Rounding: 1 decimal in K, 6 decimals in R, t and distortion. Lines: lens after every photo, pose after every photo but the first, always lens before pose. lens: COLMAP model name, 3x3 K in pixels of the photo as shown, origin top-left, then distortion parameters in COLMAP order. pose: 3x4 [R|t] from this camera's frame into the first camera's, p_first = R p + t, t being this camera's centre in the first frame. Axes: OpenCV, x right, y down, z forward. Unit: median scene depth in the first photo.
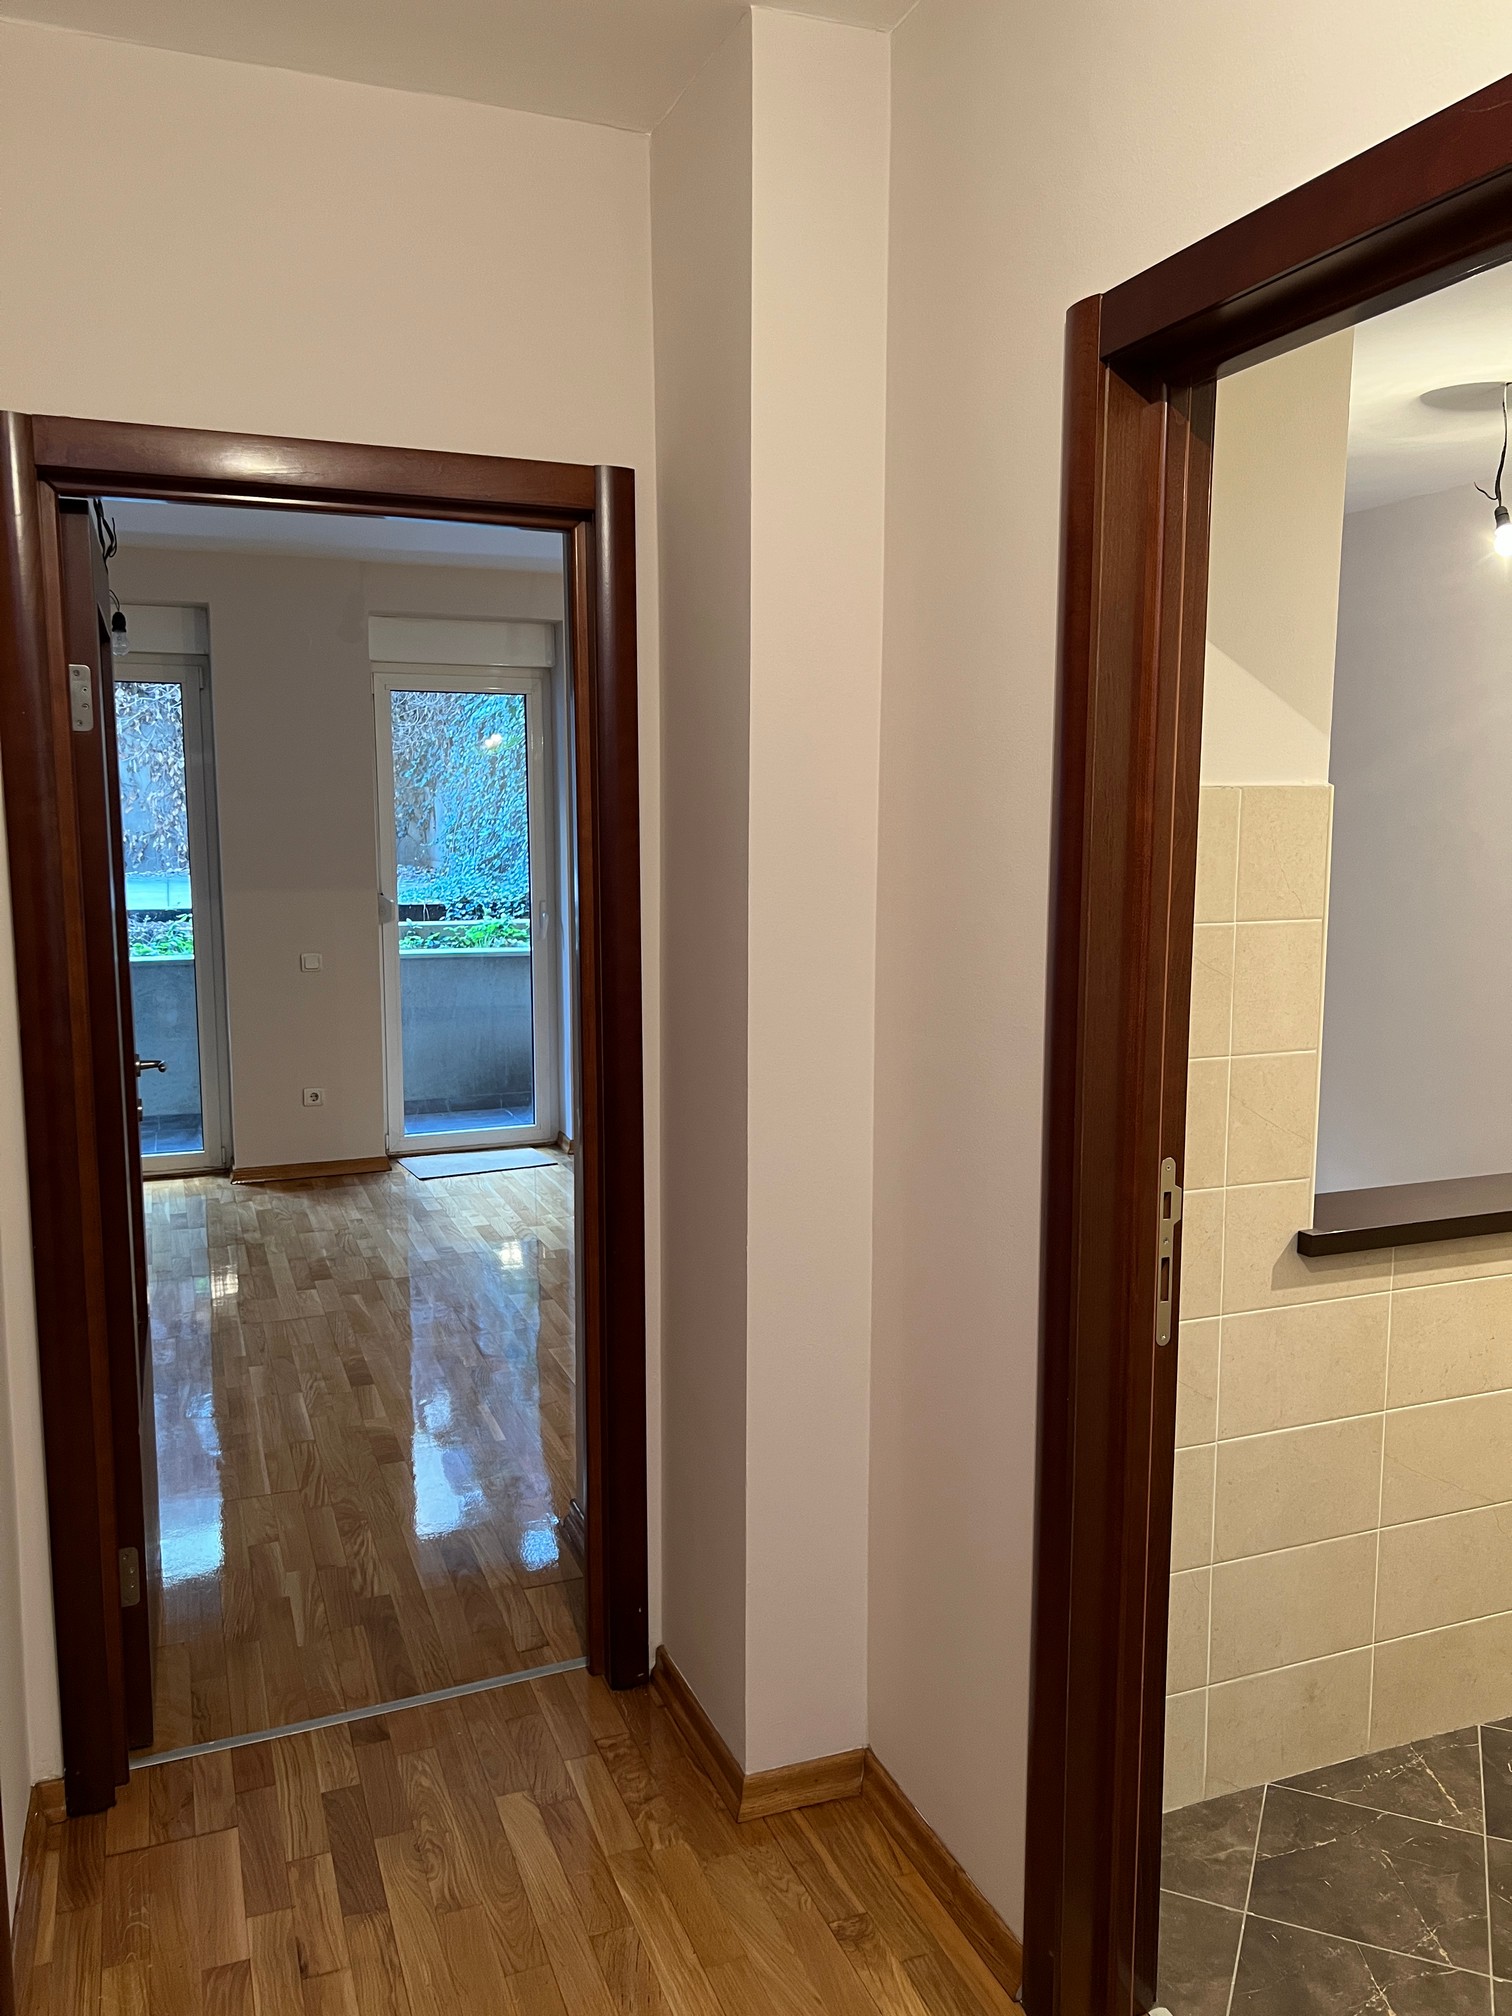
lens RADIAL K [[1505.8, 0, 759.3], [0, 1505.8, 1006.8], [0, 0, 1]] dist [0.029634, -0.027634]
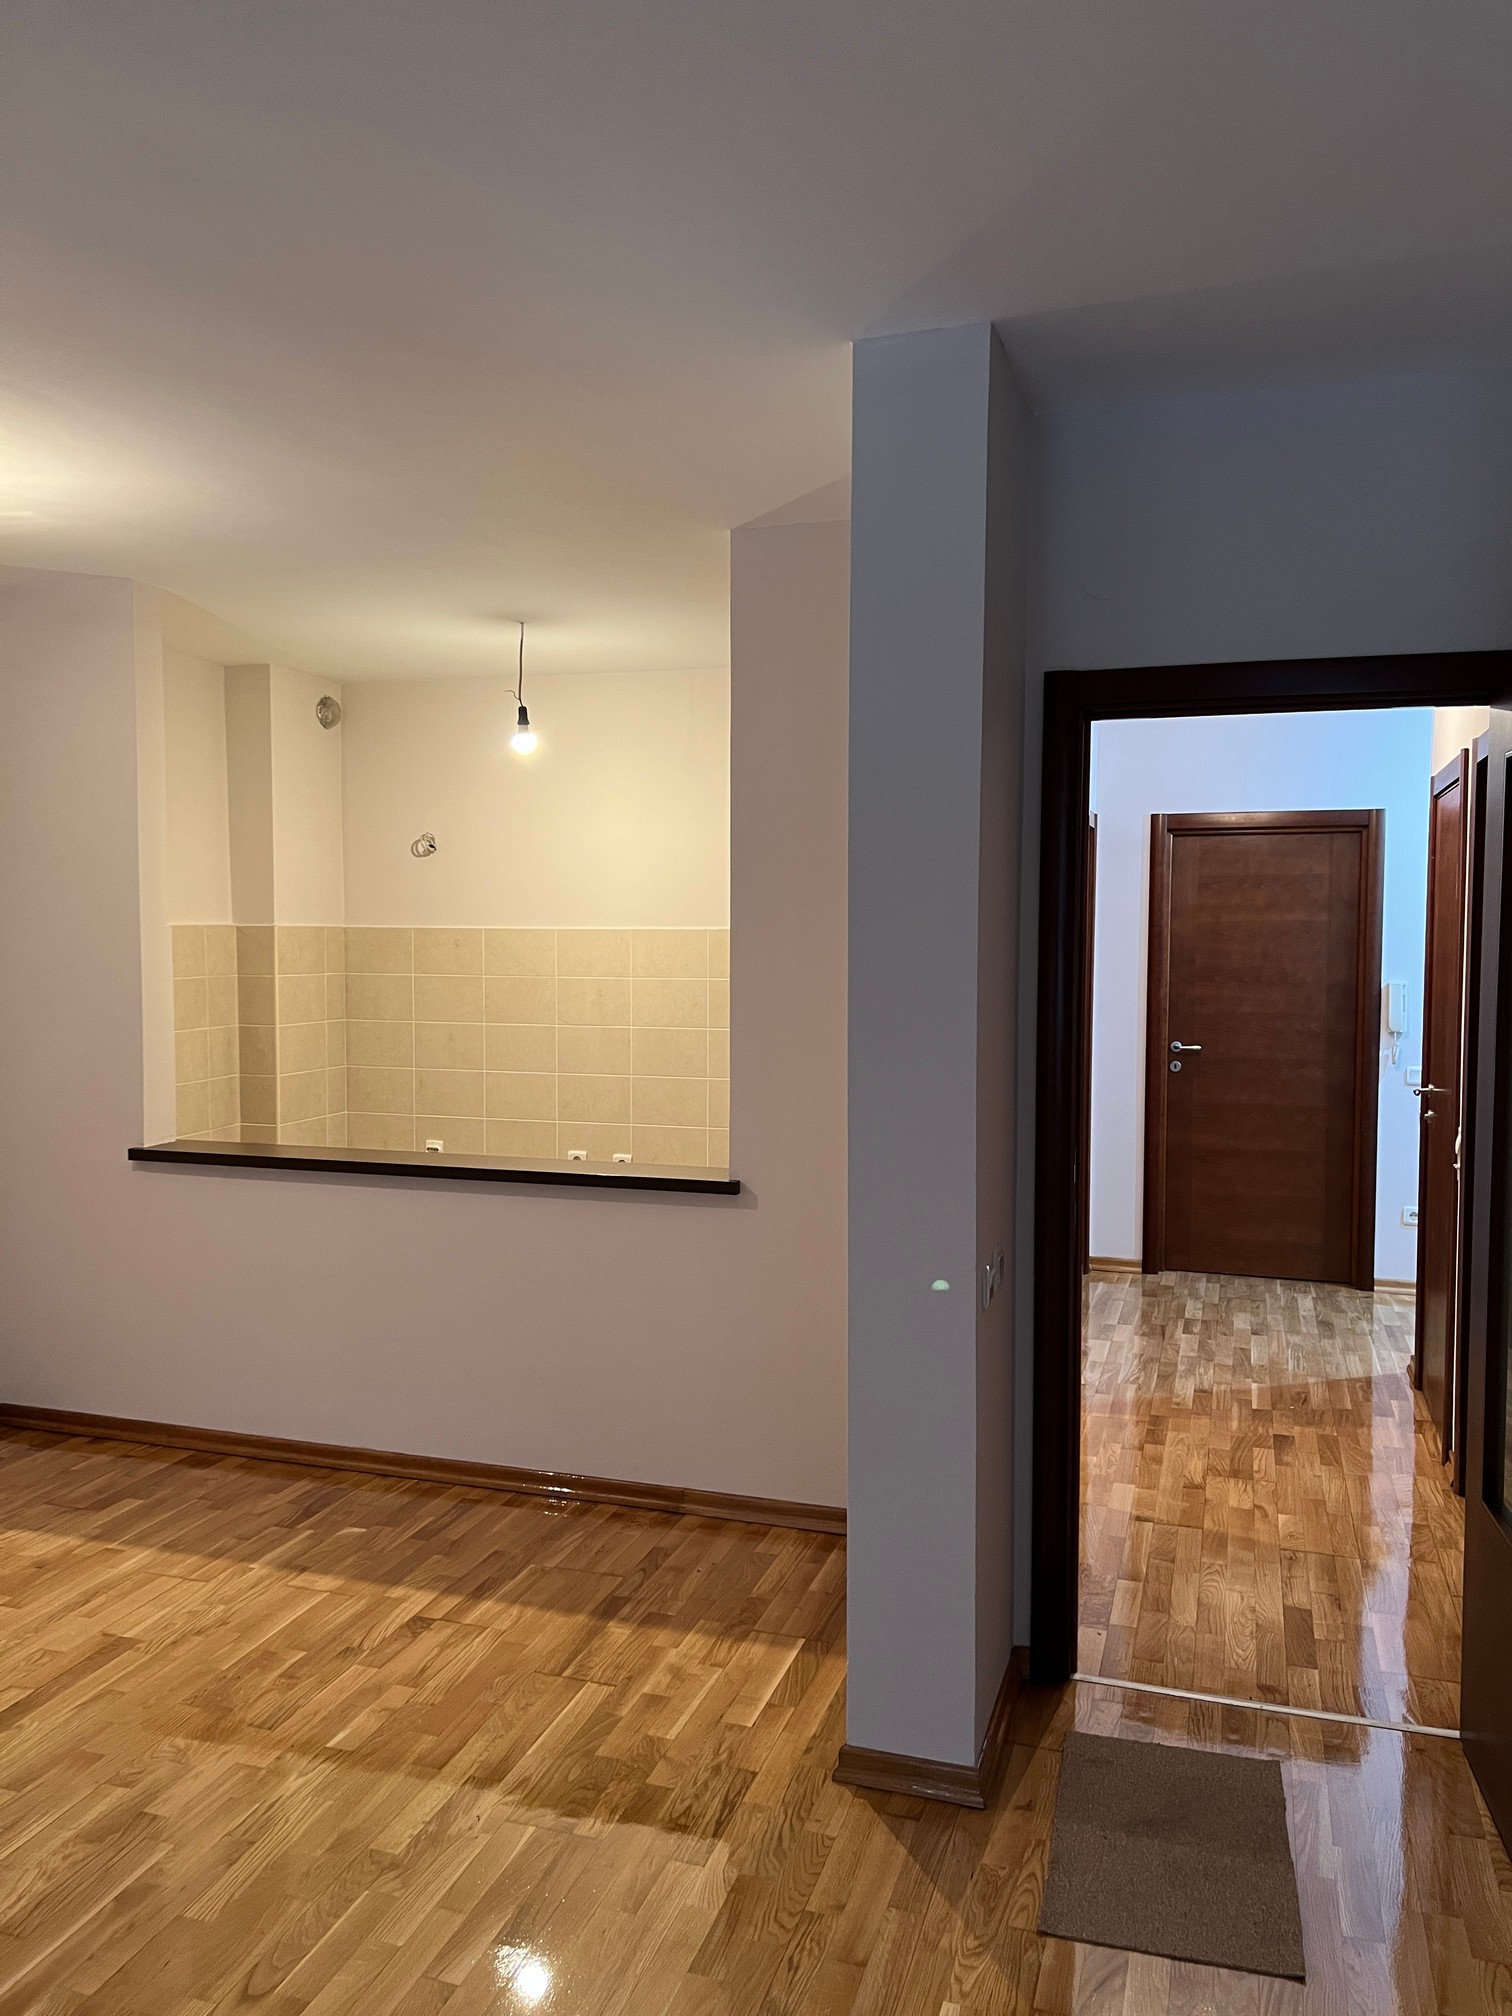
lens RADIAL K [[1505.8, 0, 724.8], [0, 1505.8, 996.2], [0, 0, 1]] dist [0.029634, -0.027634]
pose [[-0.756719, -0.034785, 0.652814, -0.678657], [0.075584, 0.987231, 0.140219, -0.273885], [-0.649356, 0.155449, -0.744428, 2.041224]]
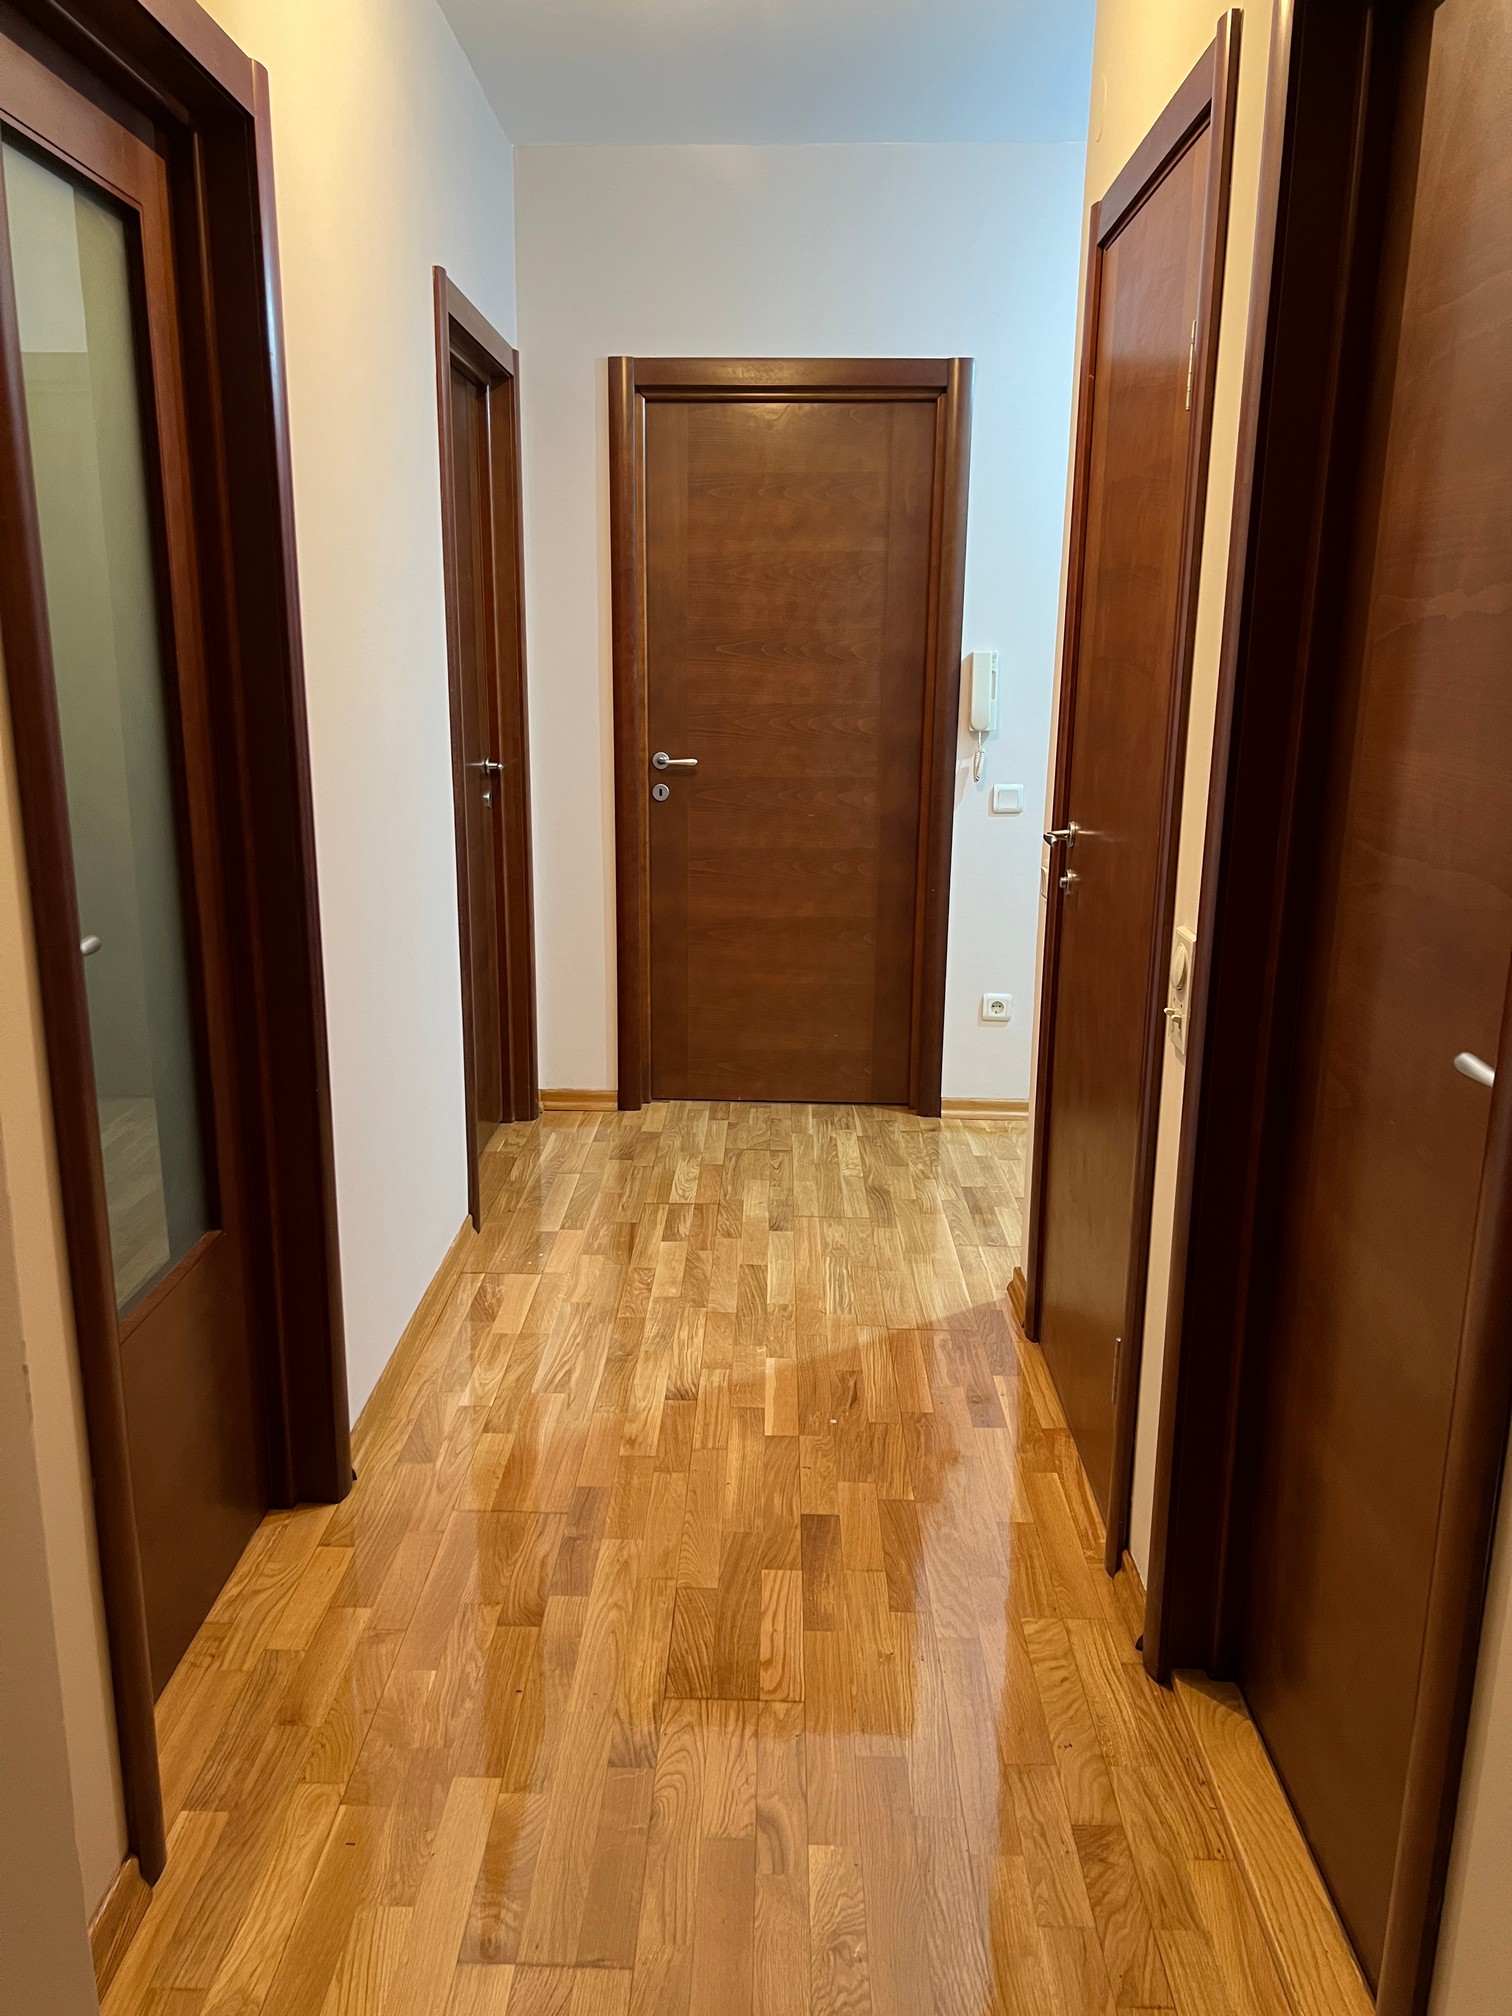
lens RADIAL K [[1505.8, 0, 757.0], [0, 1505.8, 1023.1], [0, 0, 1]] dist [0.029634, -0.027634]
pose [[-0.922535, -0.104504, 0.371496, -0.305542], [0.035810, 0.935302, 0.352034, -0.068834], [-0.384249, 0.338067, -0.859106, 1.068736]]
